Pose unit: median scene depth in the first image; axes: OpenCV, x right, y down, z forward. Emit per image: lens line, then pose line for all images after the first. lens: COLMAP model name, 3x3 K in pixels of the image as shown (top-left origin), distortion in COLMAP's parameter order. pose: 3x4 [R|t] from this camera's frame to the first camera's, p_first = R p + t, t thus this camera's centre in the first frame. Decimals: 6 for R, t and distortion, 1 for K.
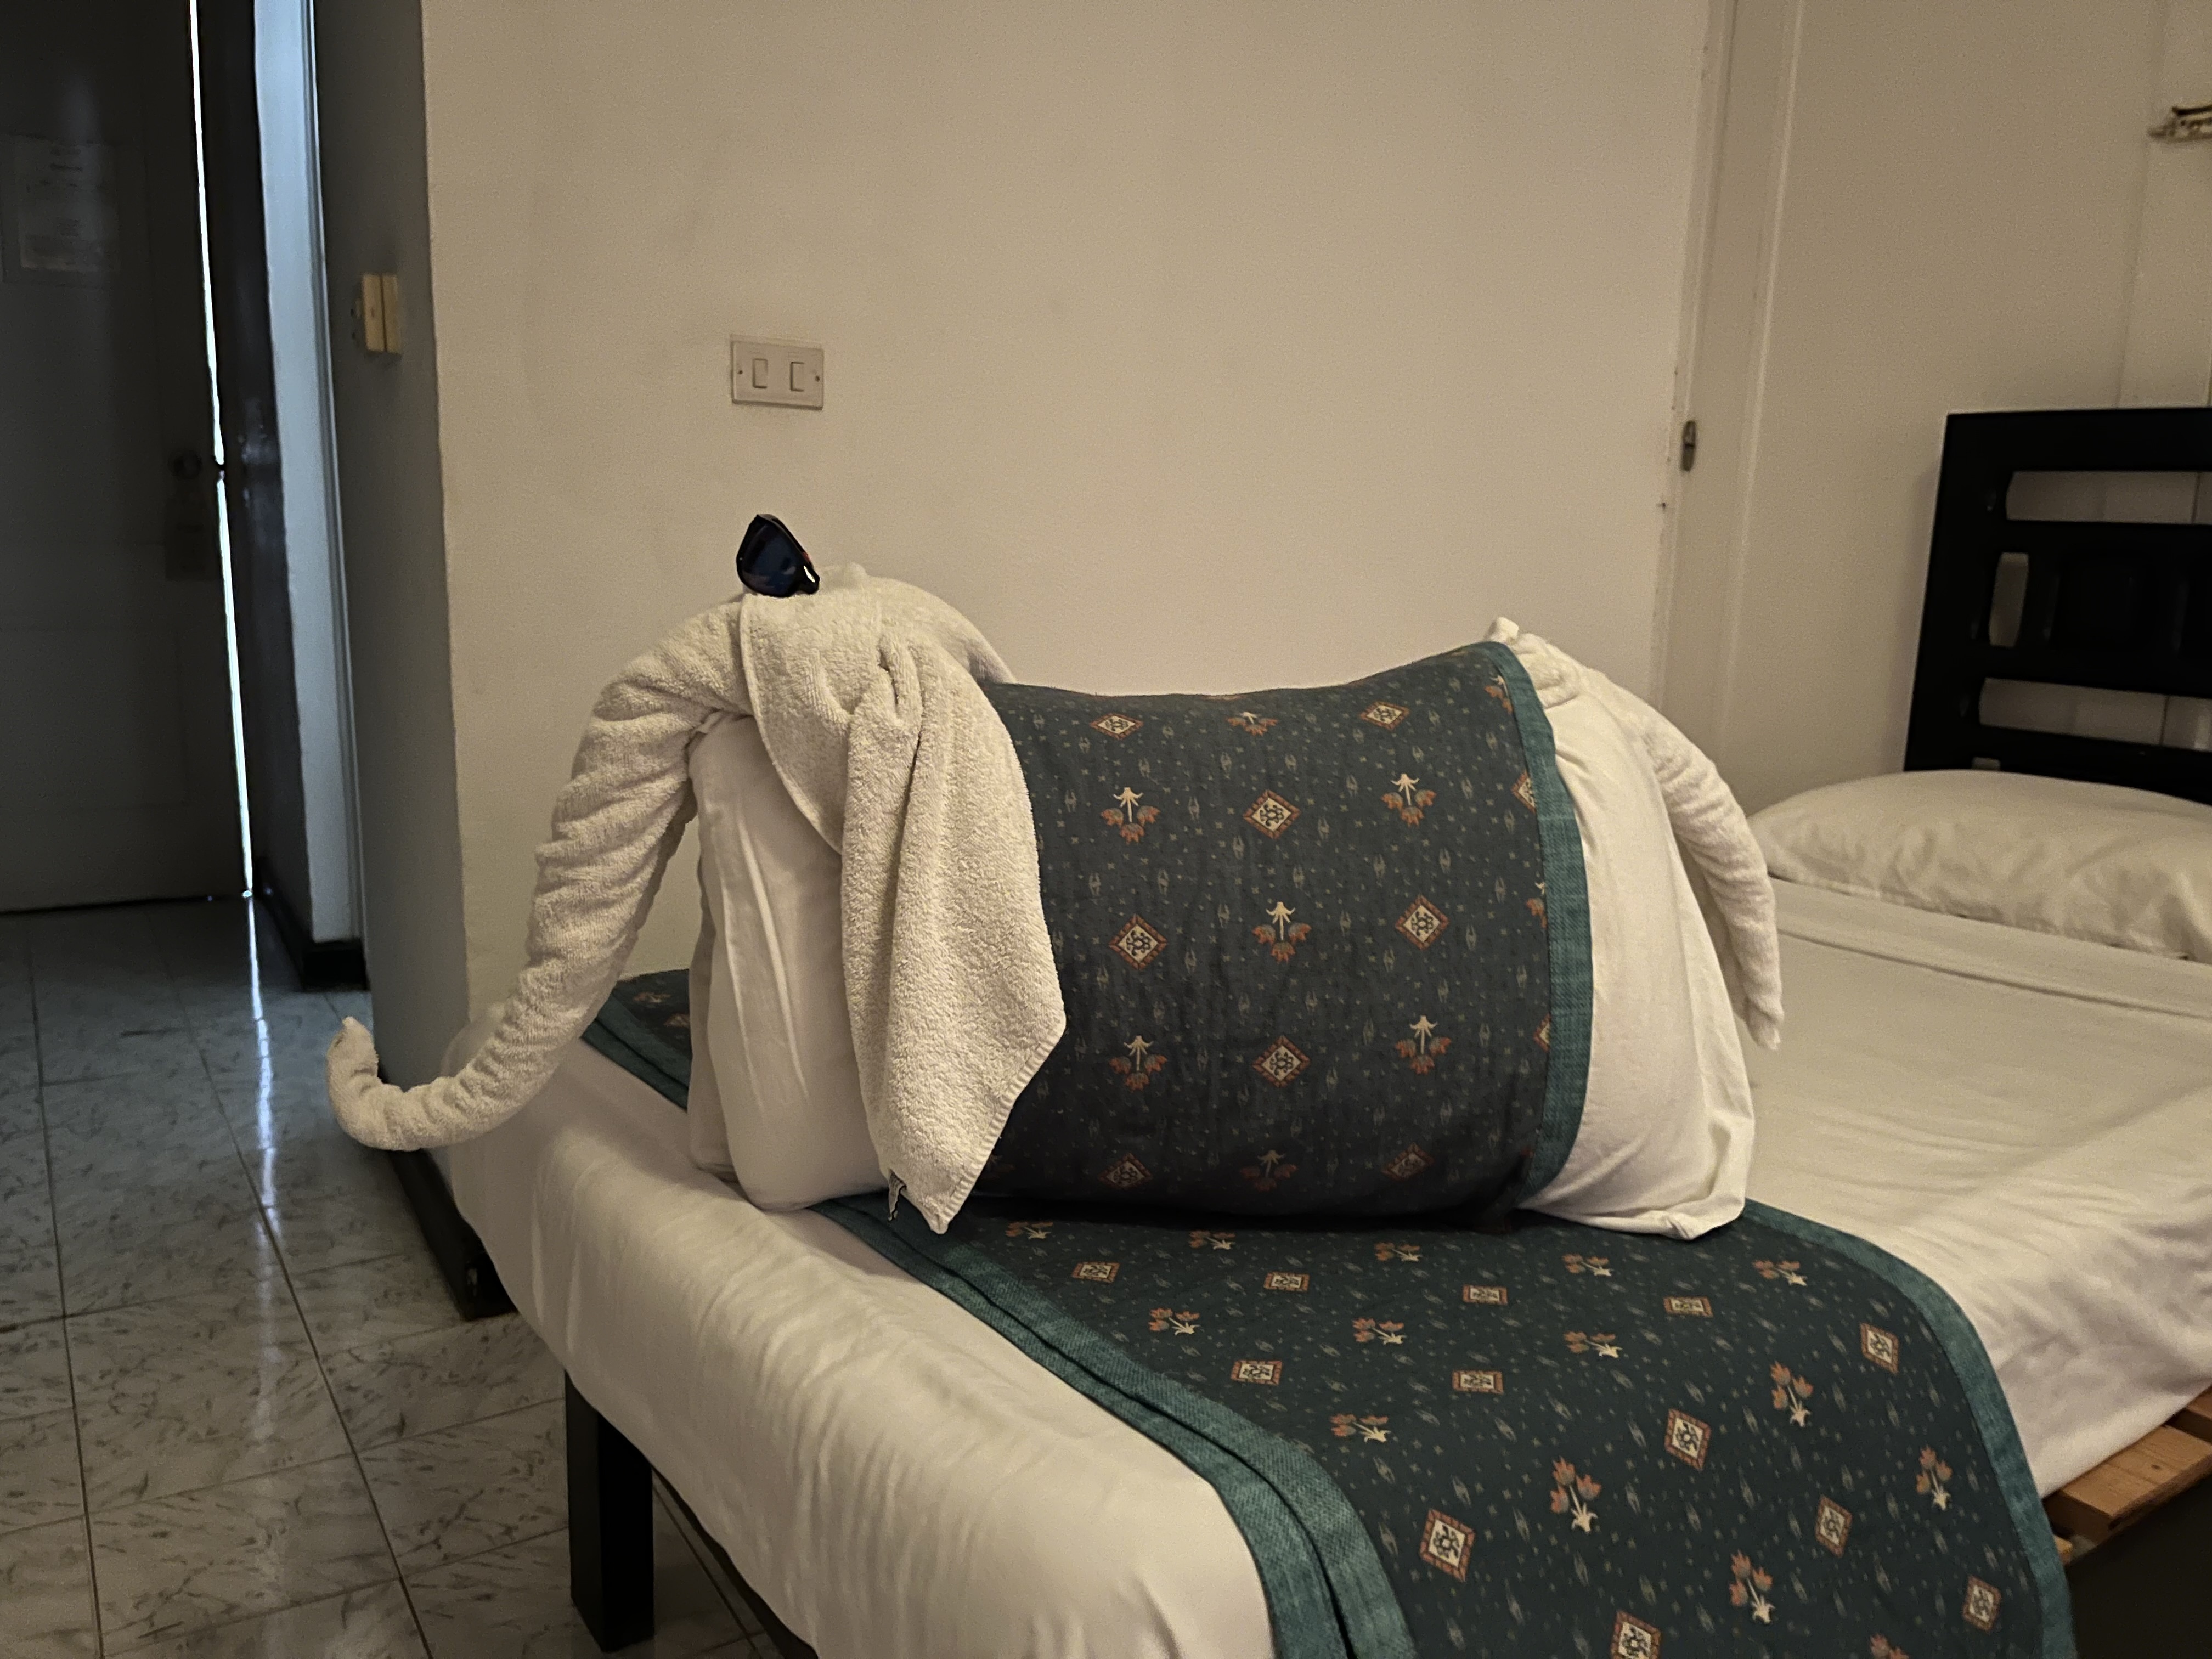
lens RADIAL K [[1696.0, 0, 1169.6], [0, 1696.0, 858.0], [0, 0, 1]] dist [0.004251, 0.001122]
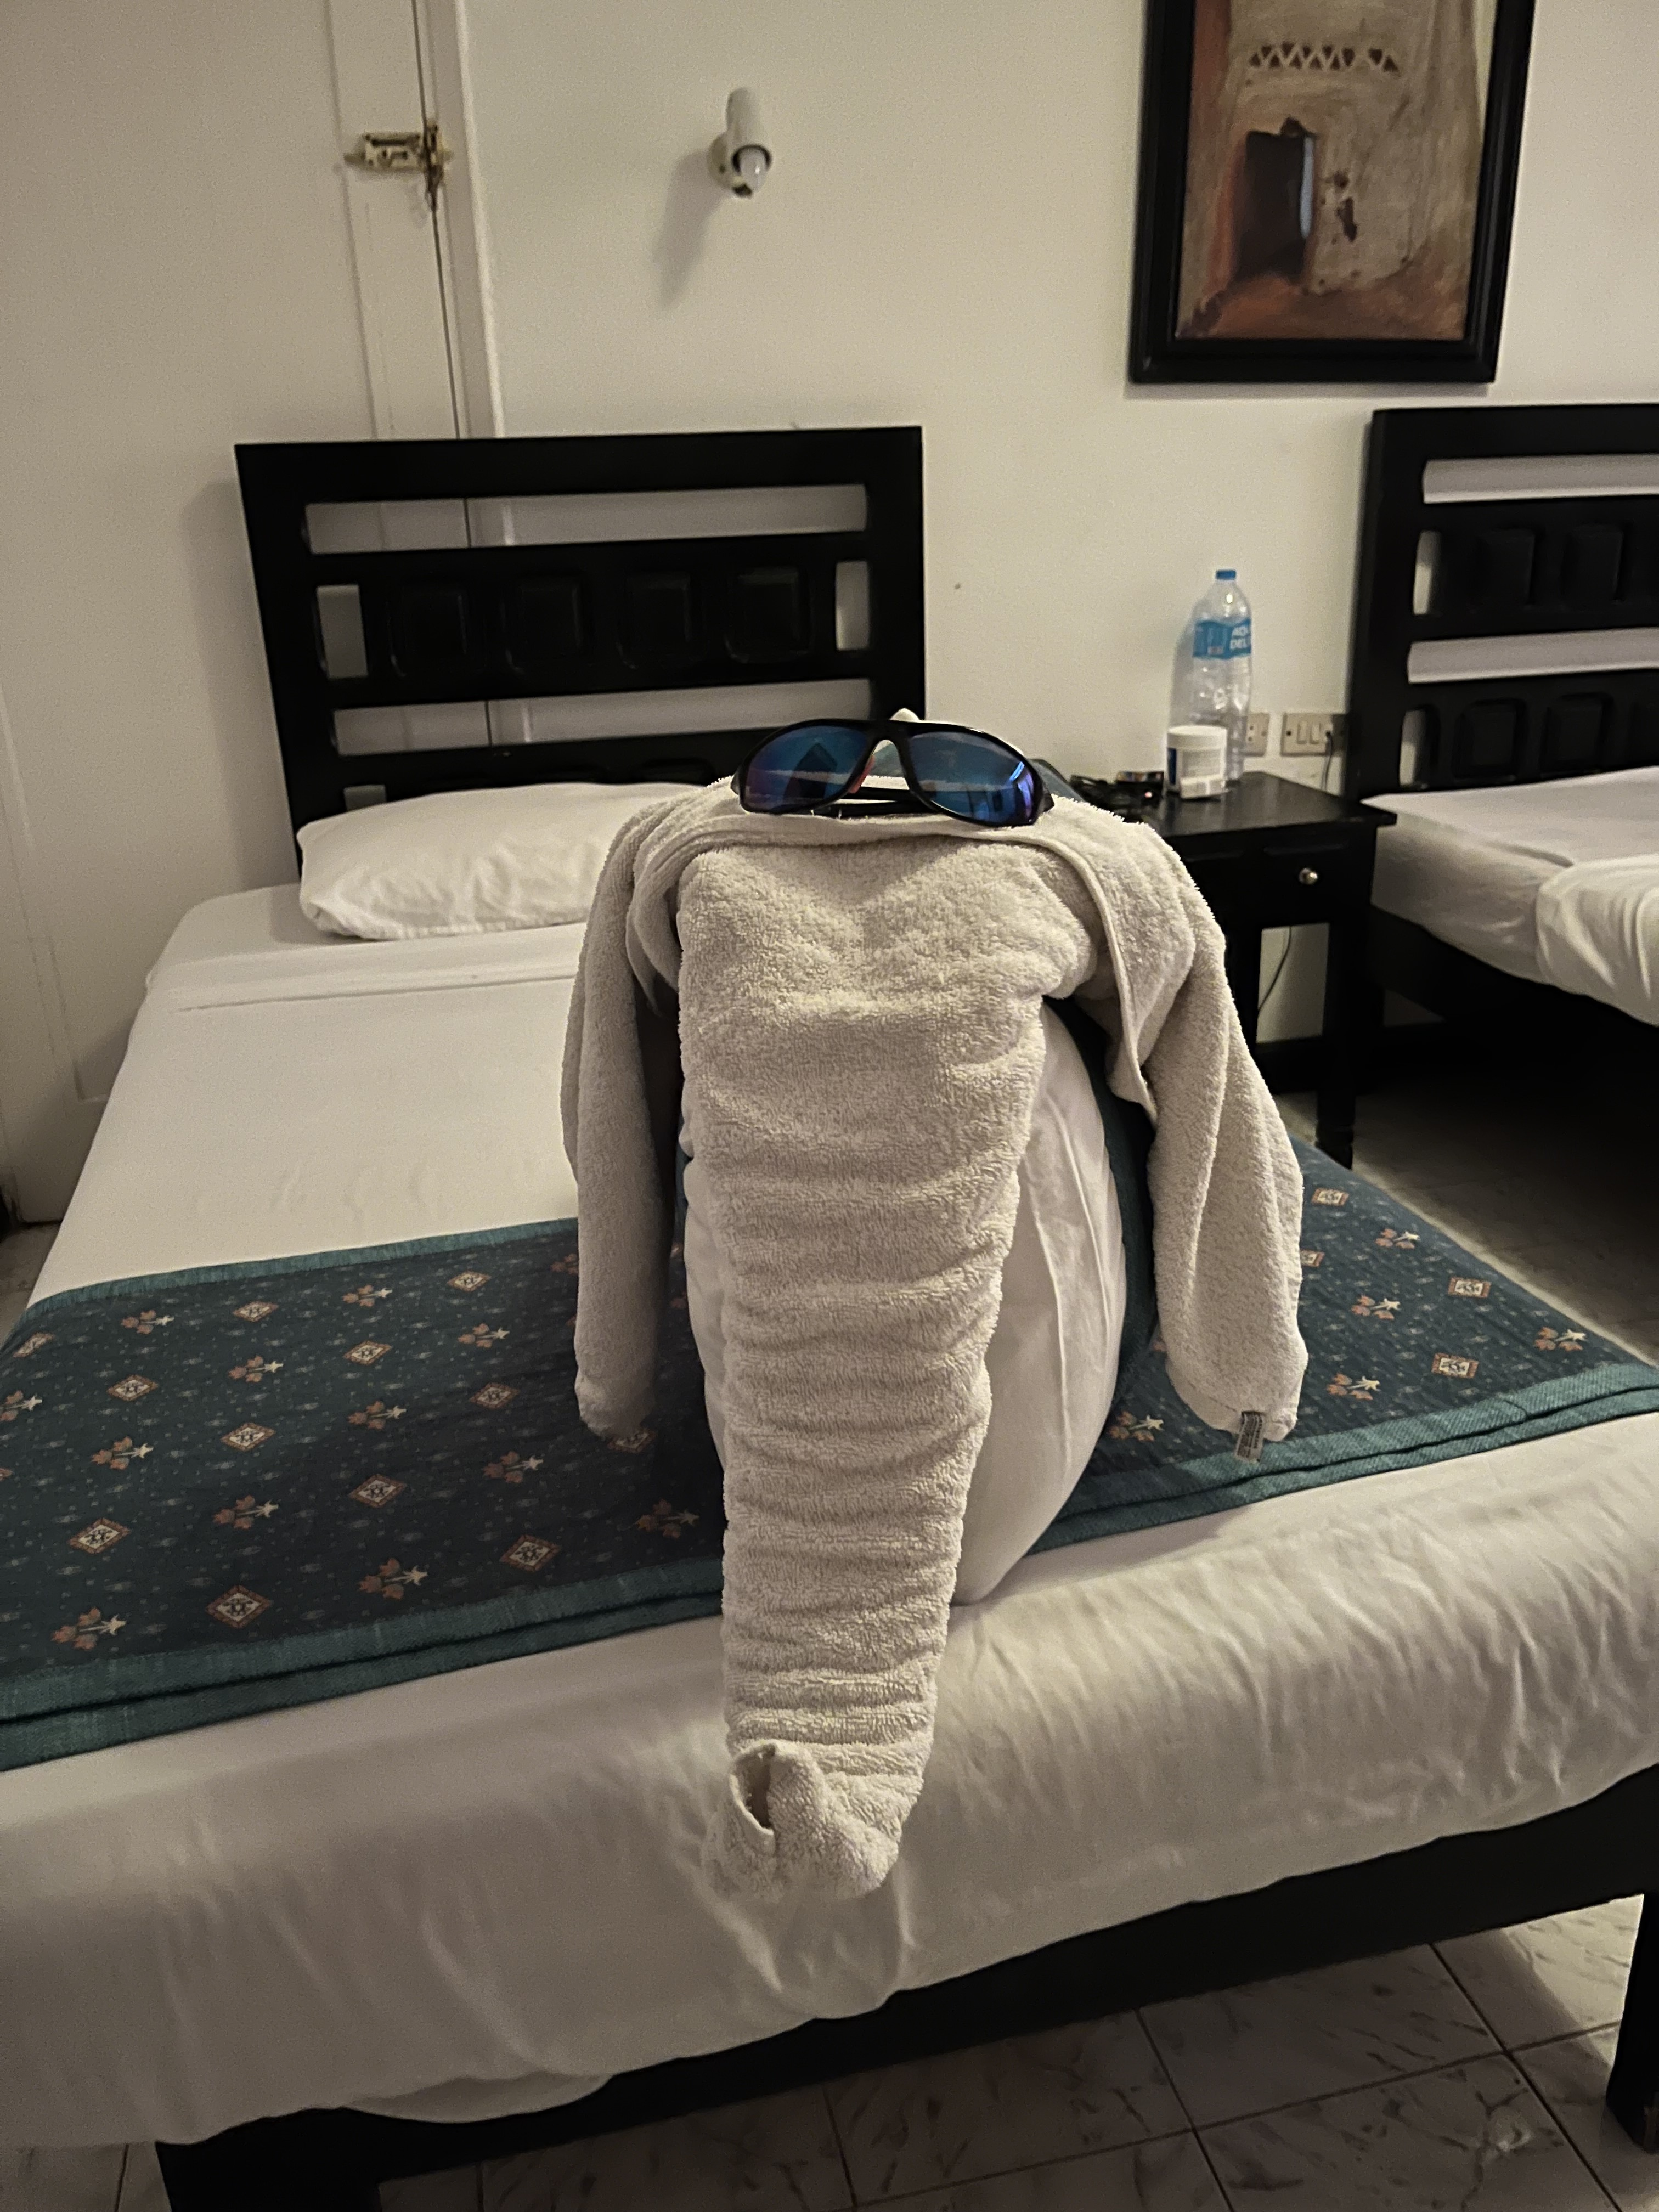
lens RADIAL K [[1696.0, 0, 829.5], [0, 1696.0, 1106.0], [0, 0, 1]] dist [0.004251, 0.001122]
pose [[0.449673, -0.336706, 0.827299, -0.373007], [0.241877, 0.937522, 0.250095, -0.082468], [-0.859820, 0.087643, 0.503020, 0.310068]]
